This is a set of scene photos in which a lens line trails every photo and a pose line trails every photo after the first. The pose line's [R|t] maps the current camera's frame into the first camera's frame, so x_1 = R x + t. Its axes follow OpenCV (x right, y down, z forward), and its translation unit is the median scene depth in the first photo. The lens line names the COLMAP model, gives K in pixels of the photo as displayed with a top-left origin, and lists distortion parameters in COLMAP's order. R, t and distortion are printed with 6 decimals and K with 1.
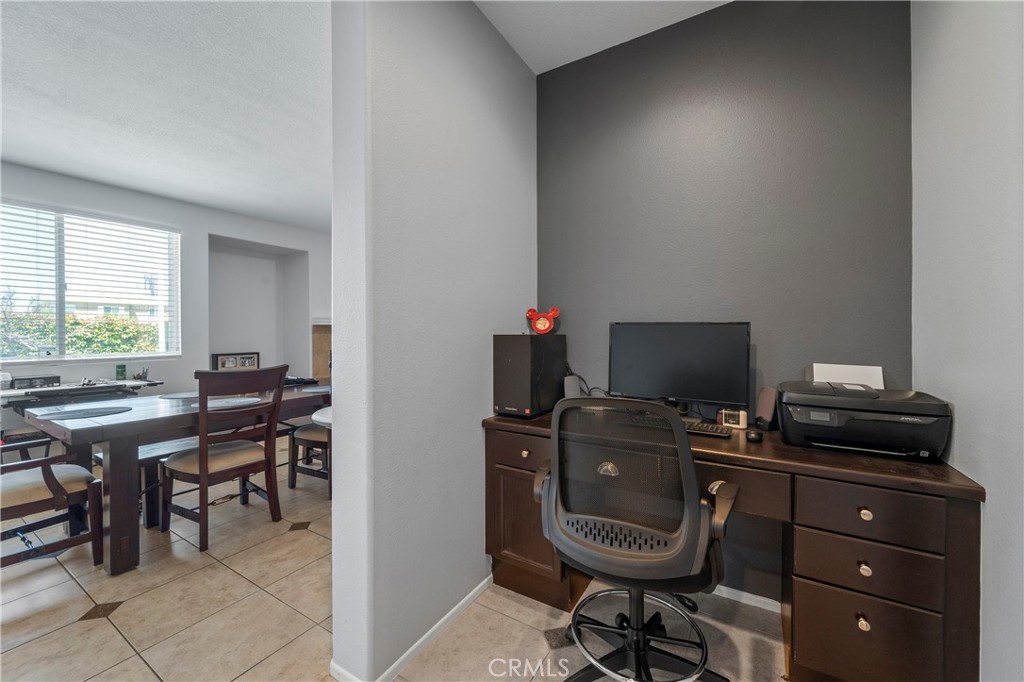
lens RADIAL K [[391.8, 0, 507.1], [0, 391.8, 338.0], [0, 0, 1]] dist [-0.002524, -0.000128]
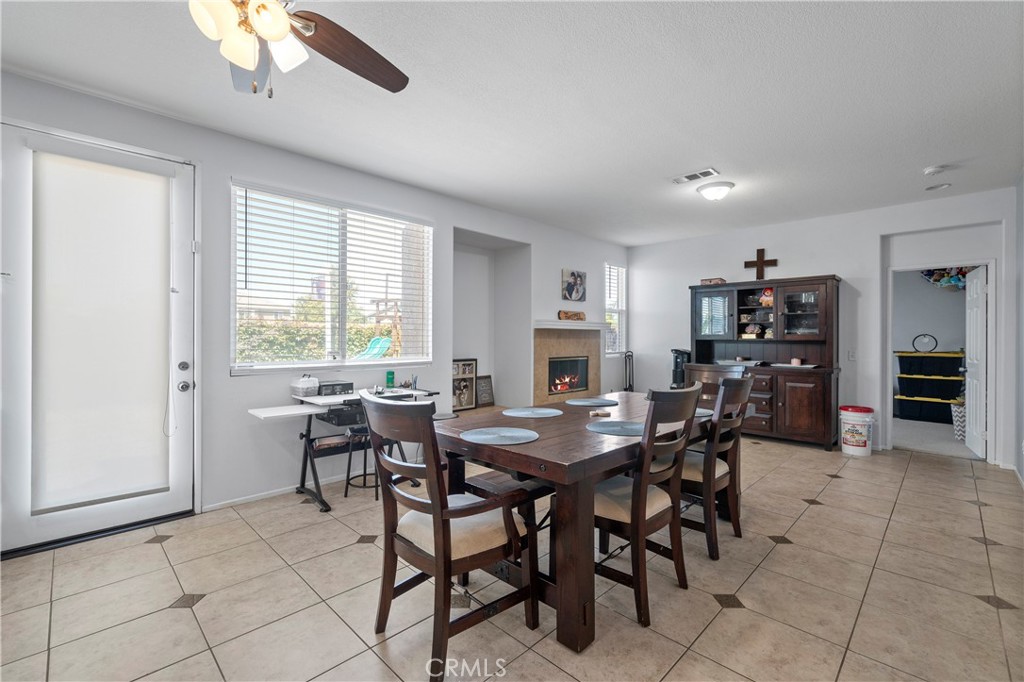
lens RADIAL K [[440.0, 0, 511.9], [0, 440.0, 339.1], [0, 0, 1]] dist [0.001229, 0.000248]
pose [[0.973601, 0.008823, -0.228086, -0.422934], [-0.010779, 0.999915, -0.007331, -0.002468], [0.228002, 0.009596, 0.973613, 0.052440]]
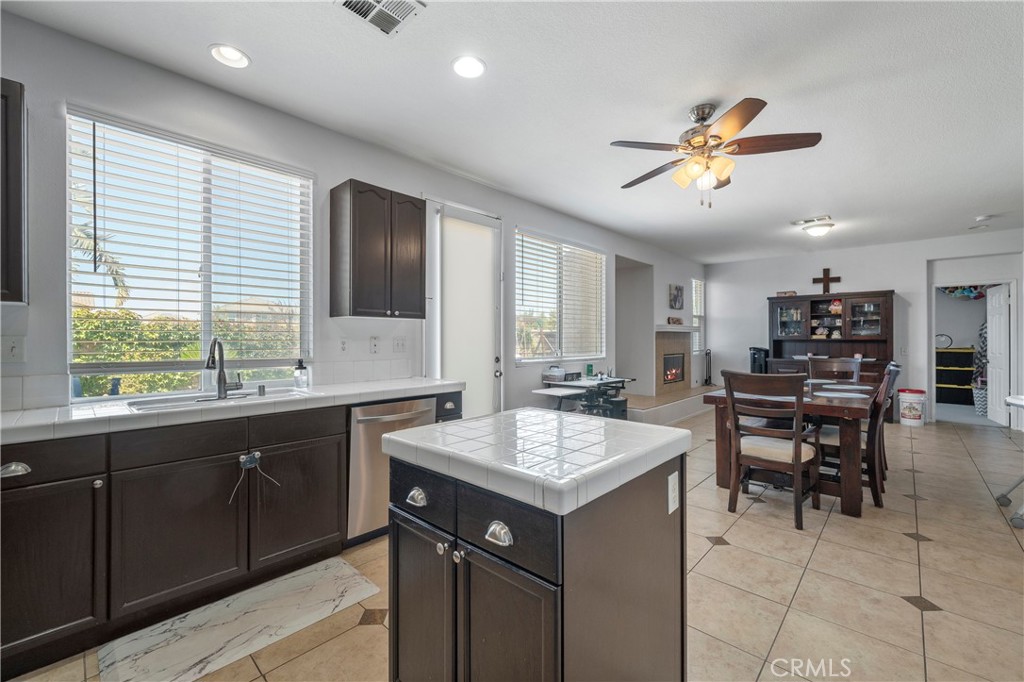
lens RADIAL K [[418.3, 0, 512.0], [0, 418.3, 341.0], [0, 0, 1]] dist [-0.000655, -0.000181]
pose [[0.979575, 0.004616, -0.201027, -0.859236], [-0.005692, 0.999972, -0.004775, 0.002027], [0.201000, 0.005822, 0.979574, -0.308038]]
